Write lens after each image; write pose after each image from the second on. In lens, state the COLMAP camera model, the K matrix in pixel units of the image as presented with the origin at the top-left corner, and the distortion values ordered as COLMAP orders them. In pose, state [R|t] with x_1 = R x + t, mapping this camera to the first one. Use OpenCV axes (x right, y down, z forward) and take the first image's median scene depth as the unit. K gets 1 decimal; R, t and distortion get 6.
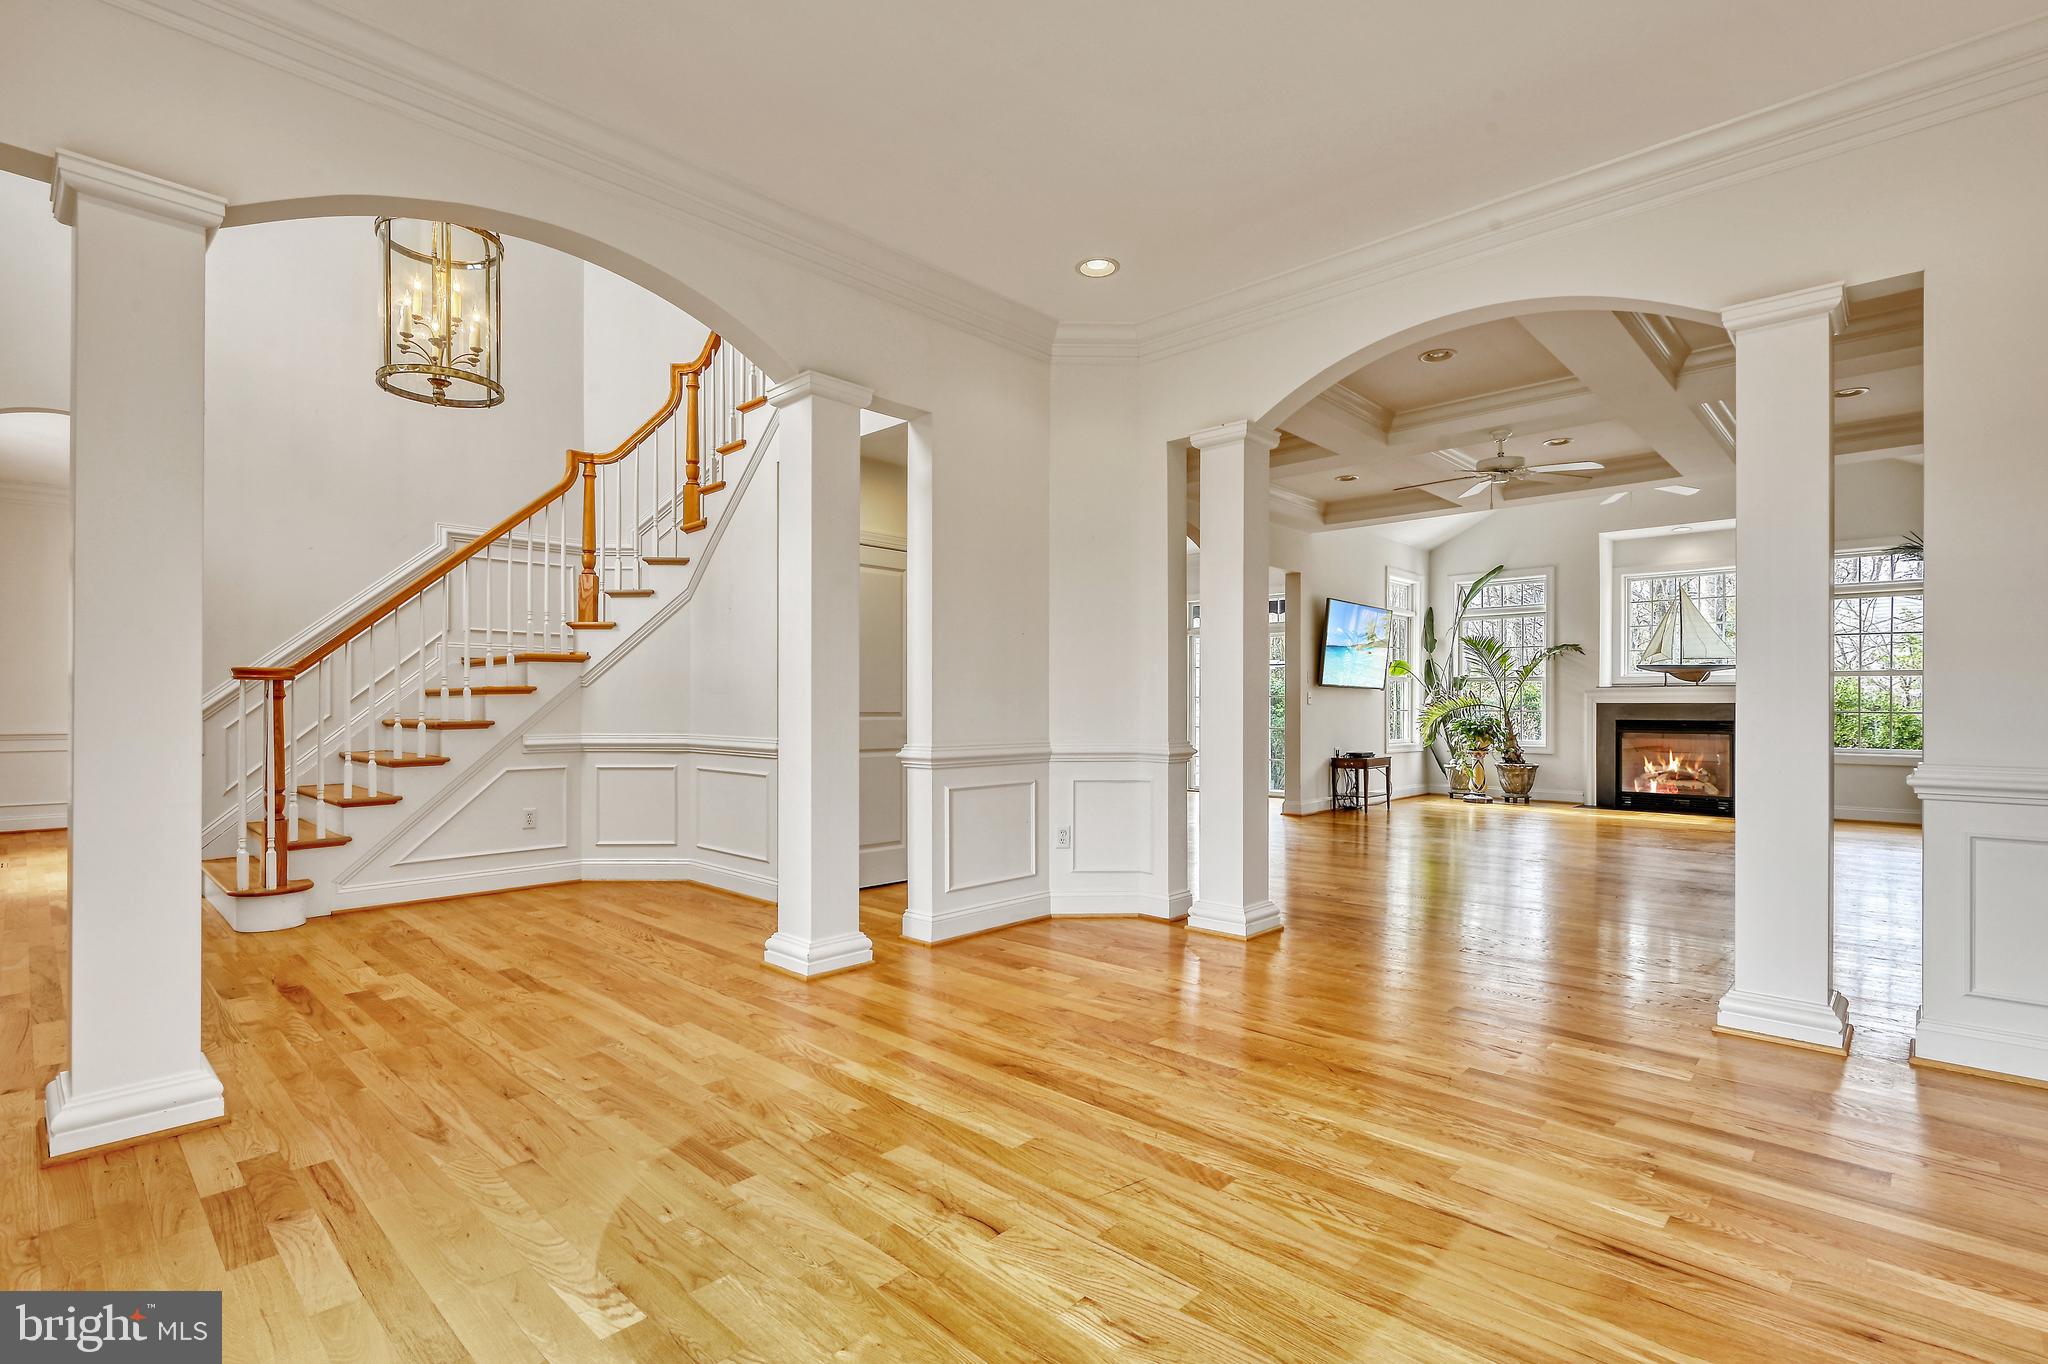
lens RADIAL K [[918.6, 0, 1029.7], [0, 918.6, 690.4], [0, 0, 1]] dist [0.001337, 0.000096]
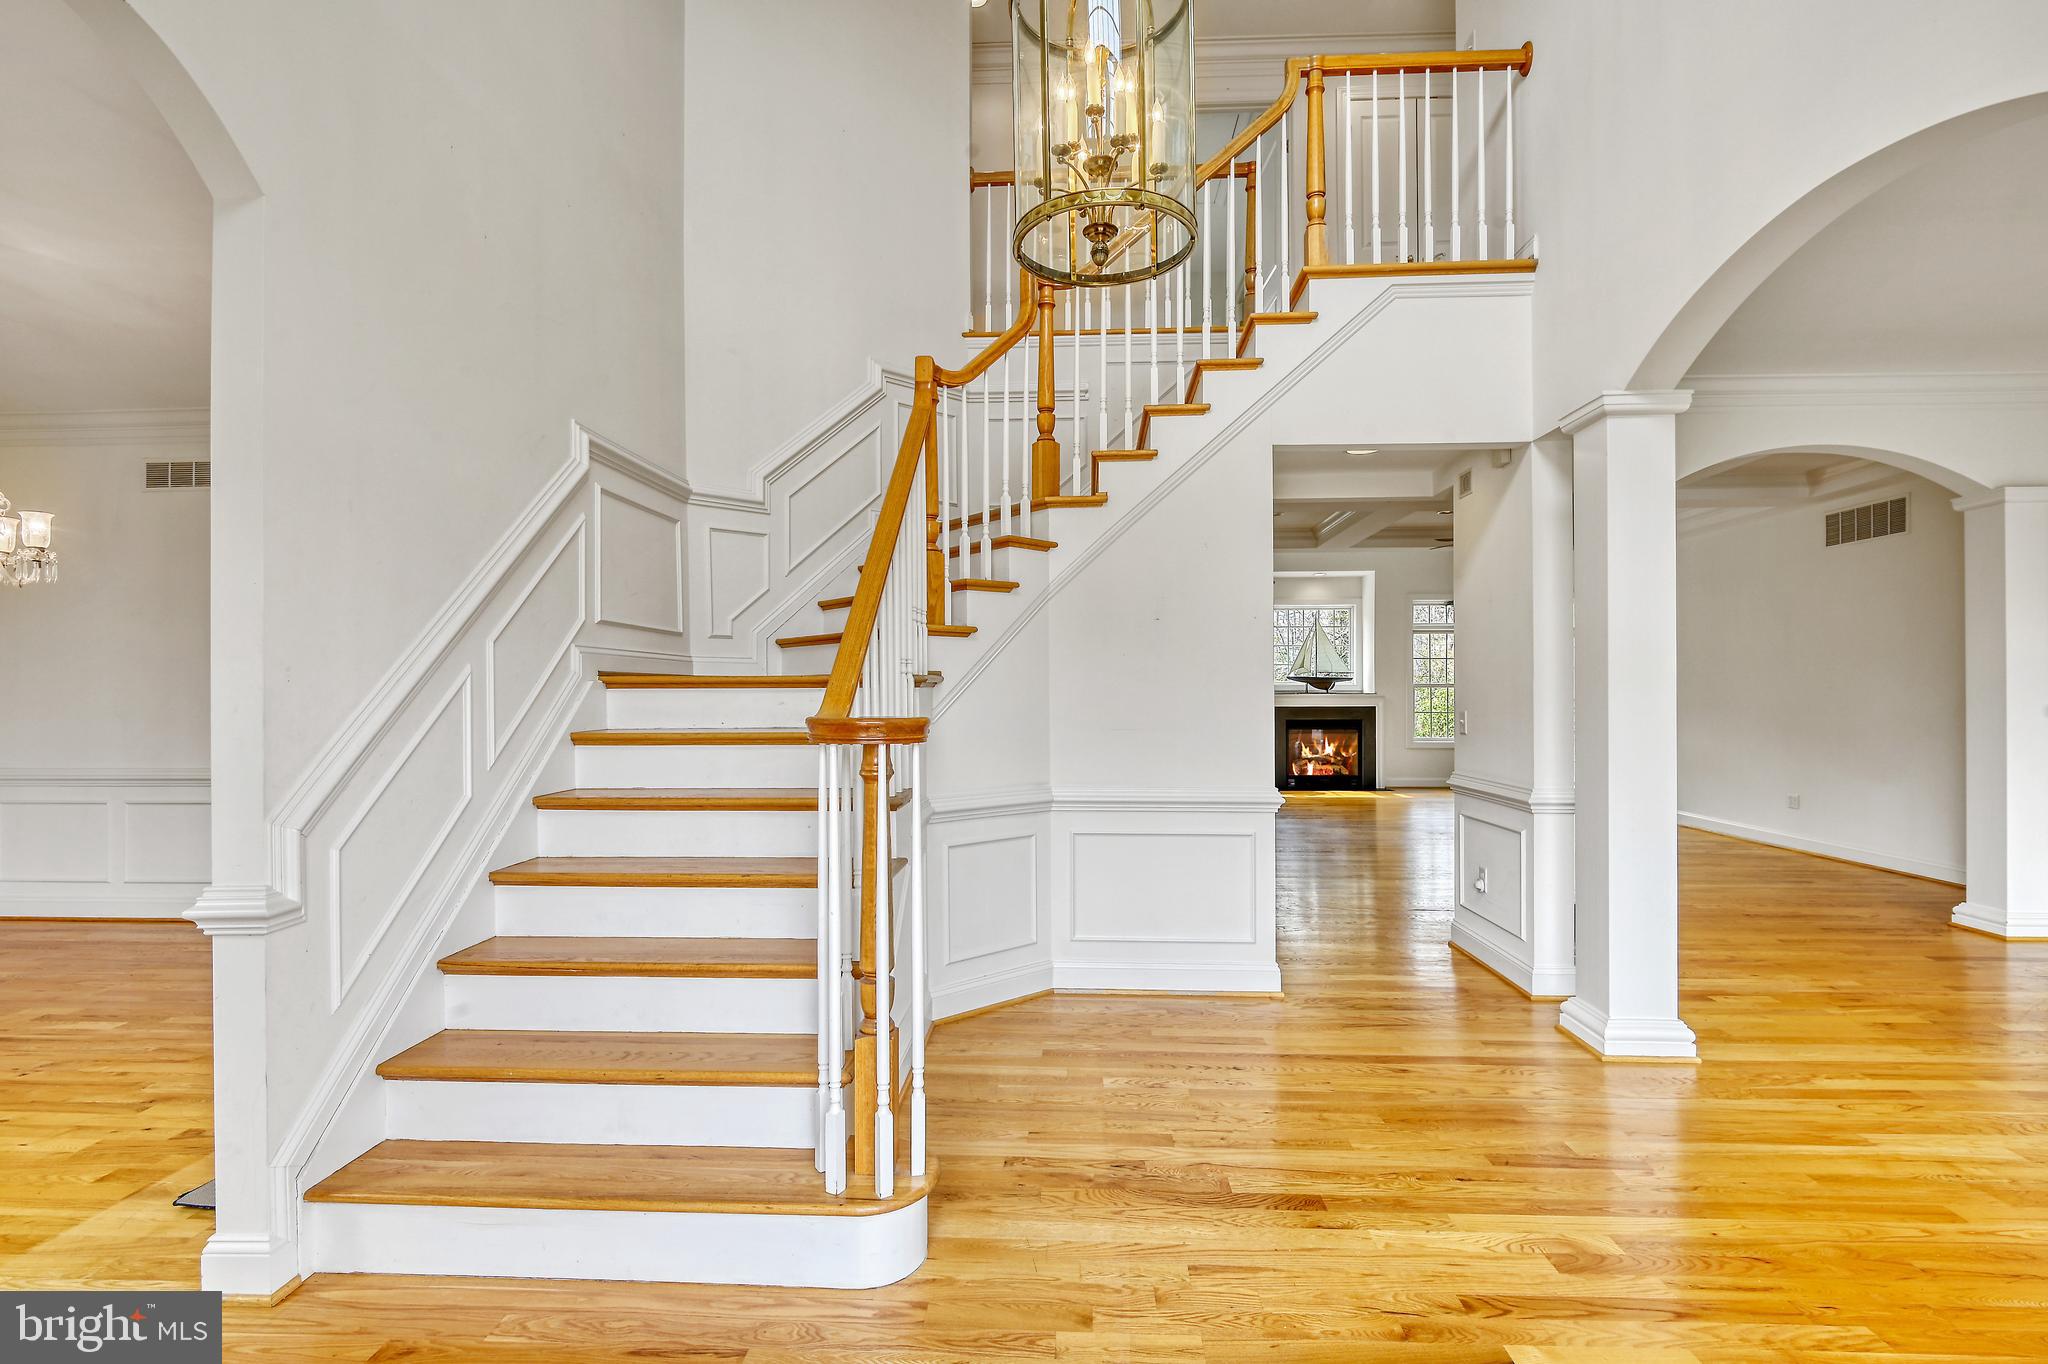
lens RADIAL K [[918.6, 0, 1029.7], [0, 918.6, 690.4], [0, 0, 1]] dist [0.001337, 0.000096]
pose [[0.776427, -0.000243, 0.630208, -0.507055], [-0.007504, 0.999925, 0.009631, -0.020847], [-0.630163, -0.012207, 0.776367, 0.271965]]
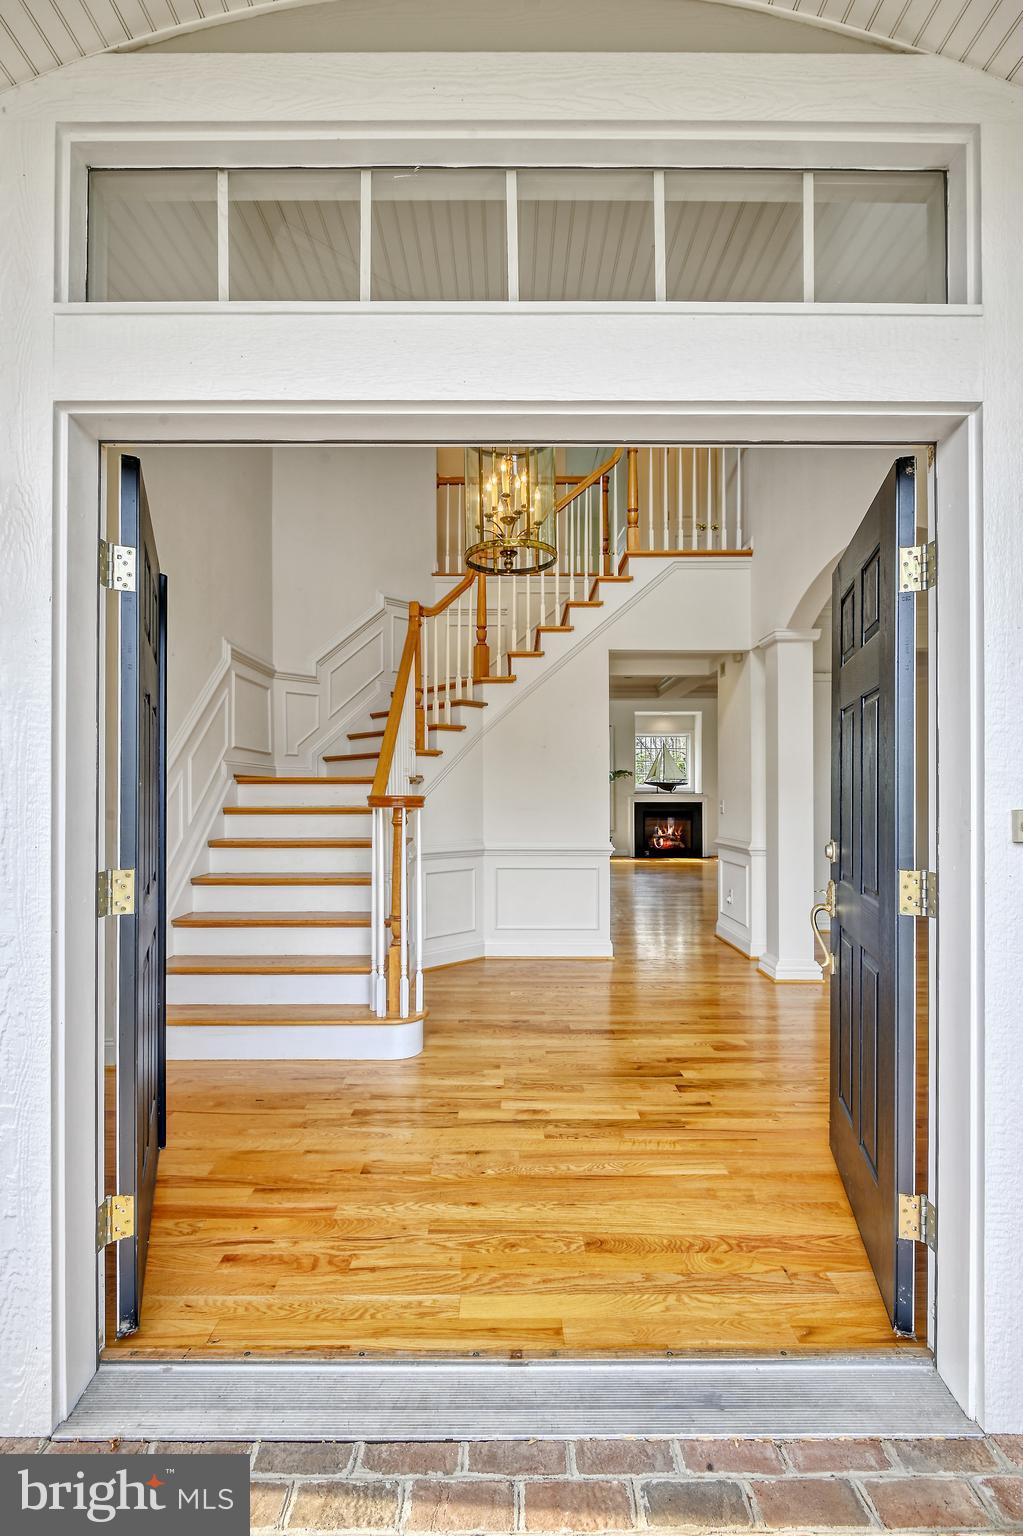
lens RADIAL K [[678.0, 0, 505.9], [0, 678.0, 788.0], [0, 0, 1]] dist [-0.000447, -0.000087]
pose [[0.742621, 0.006480, 0.669680, -0.588171], [-0.010763, 0.999940, 0.002259, -0.017281], [-0.669625, -0.008885, 0.742646, 0.173587]]
